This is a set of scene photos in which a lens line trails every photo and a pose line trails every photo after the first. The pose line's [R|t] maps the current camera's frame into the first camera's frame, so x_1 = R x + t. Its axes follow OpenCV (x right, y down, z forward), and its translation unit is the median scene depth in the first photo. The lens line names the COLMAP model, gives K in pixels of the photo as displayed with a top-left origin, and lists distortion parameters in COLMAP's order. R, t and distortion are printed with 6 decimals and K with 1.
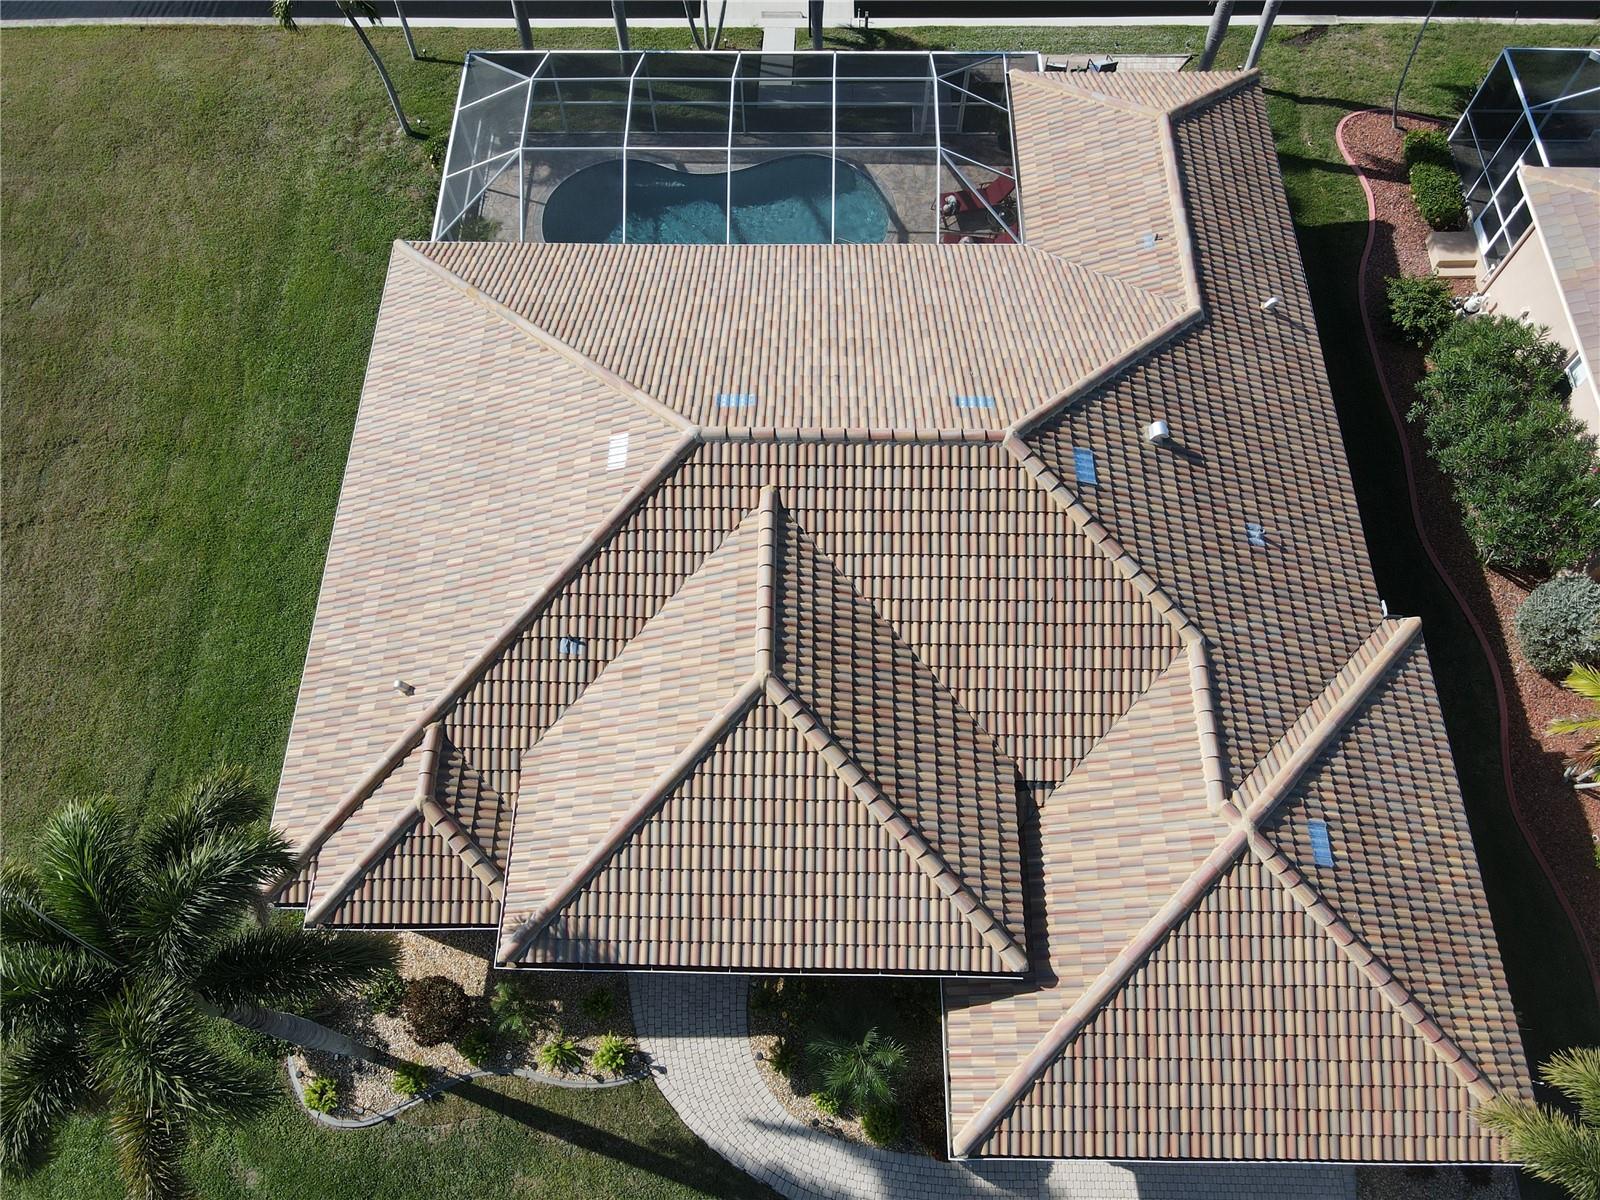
lens RADIAL K [[1163.6, 0, 800.0], [0, 1163.6, 600.0], [0, 0, 1]] dist [0.004281, 0.009811]
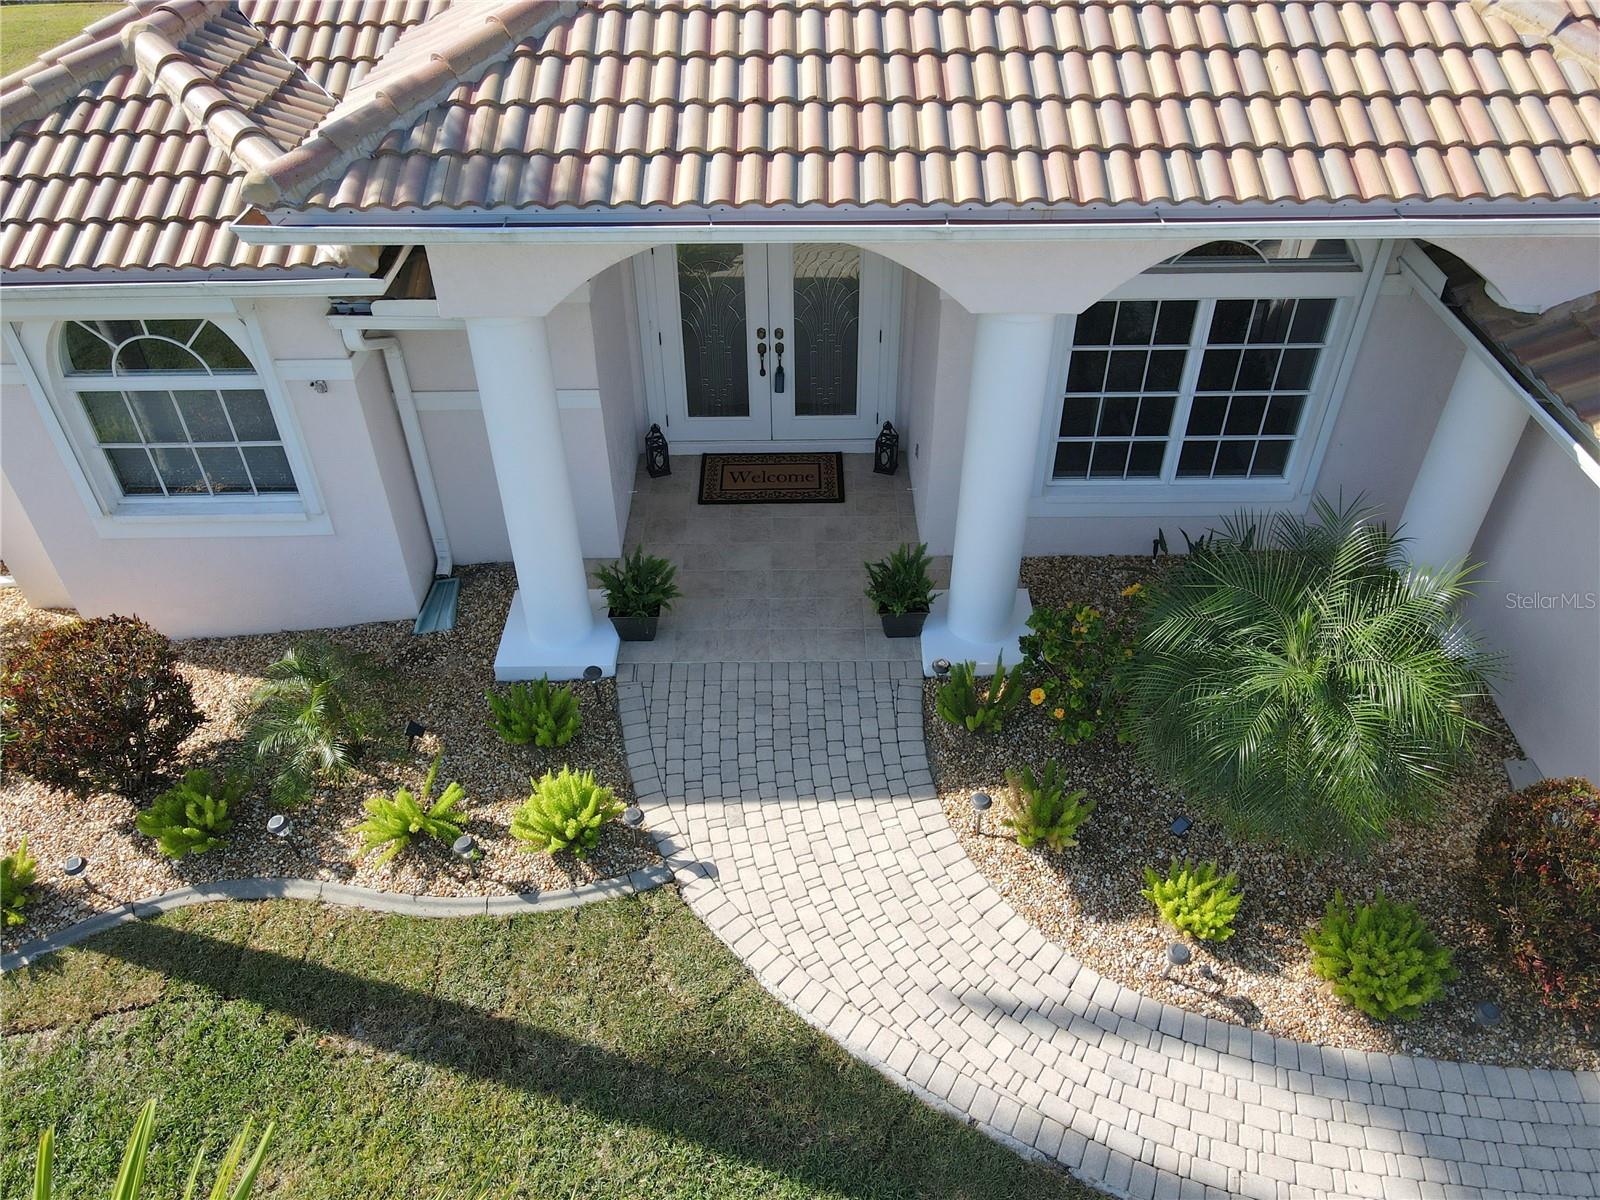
lens RADIAL K [[1223.4, 0, 800.0], [0, 1223.4, 600.0], [0, 0, 1]] dist [0.030800, 0.003394]
pose [[0.999900, -0.012231, 0.007036, -0.090949], [0.014032, 0.914386, -0.404599, 0.480964], [-0.001485, 0.404658, 0.914467, 0.624899]]
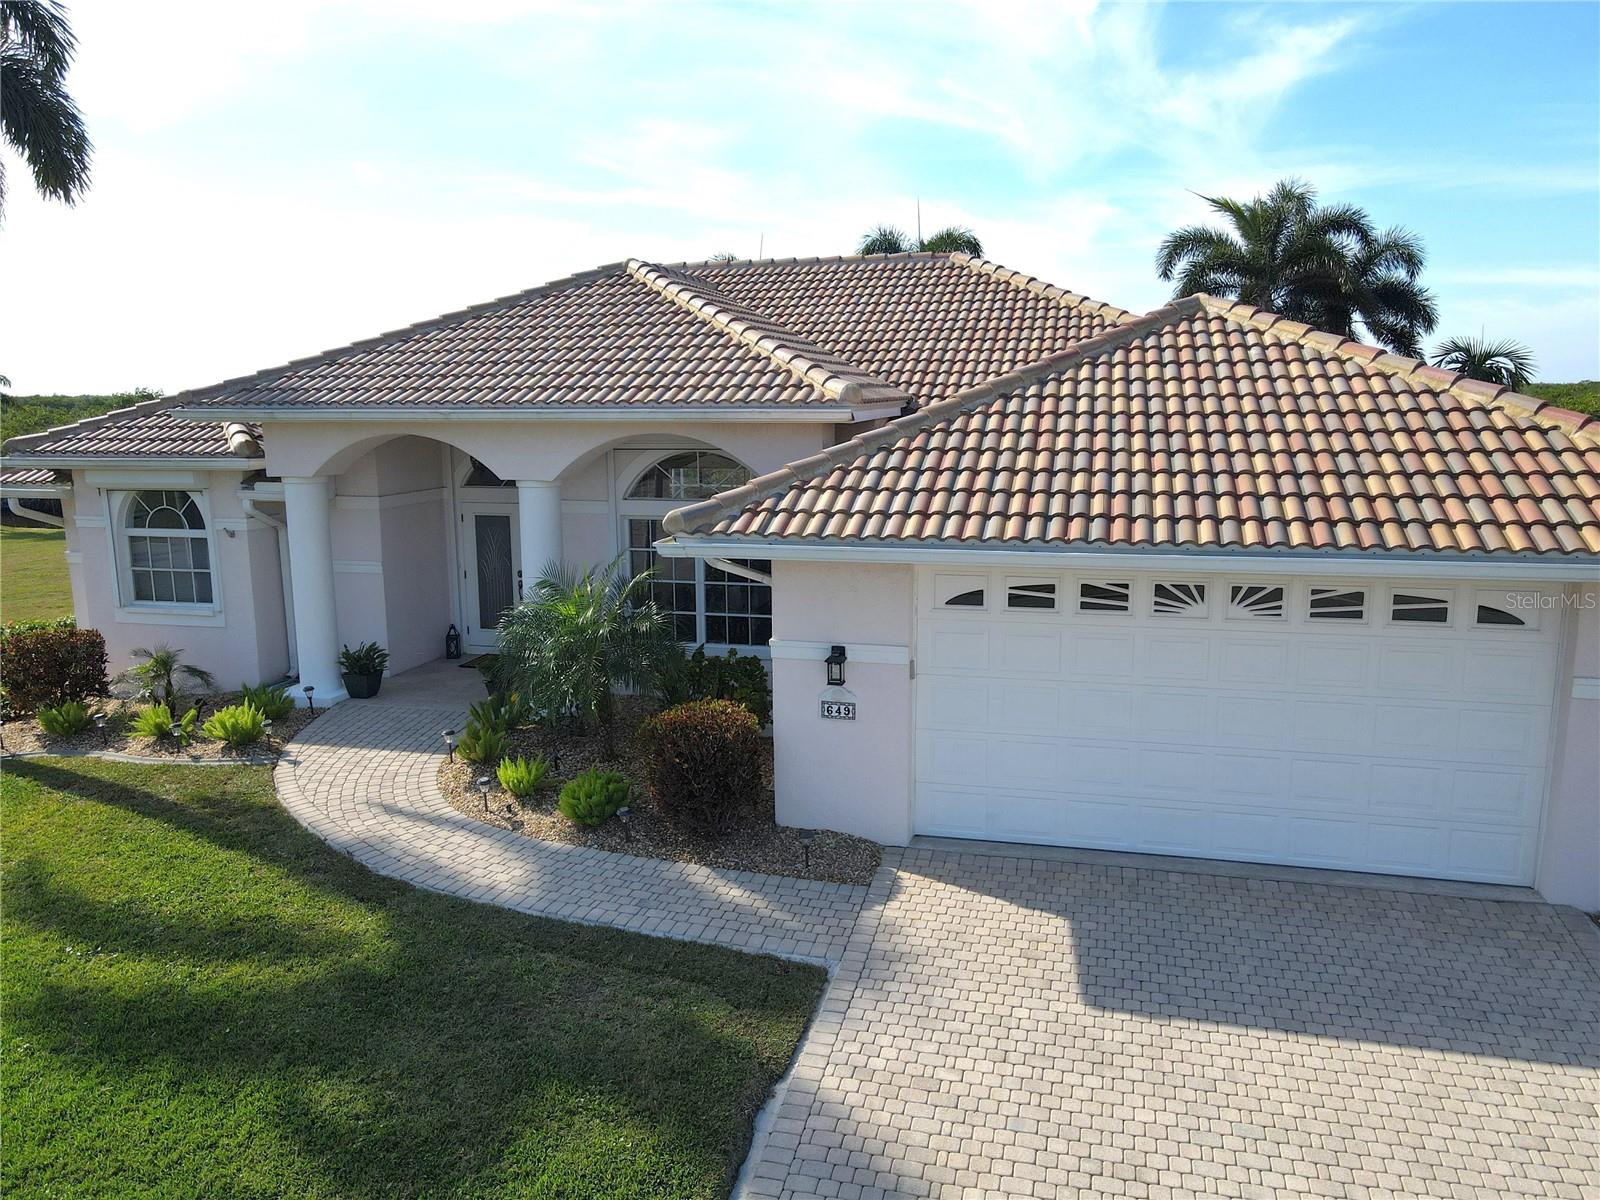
lens RADIAL K [[1159.6, 0, 800.0], [0, 1159.6, 600.0], [0, 0, 1]] dist [-0.038062, 0.110136]
pose [[0.973588, 0.043973, -0.224038, 0.270729], [-0.204235, 0.606356, -0.768519, 0.763712], [0.102052, 0.793977, 0.599321, 0.598541]]
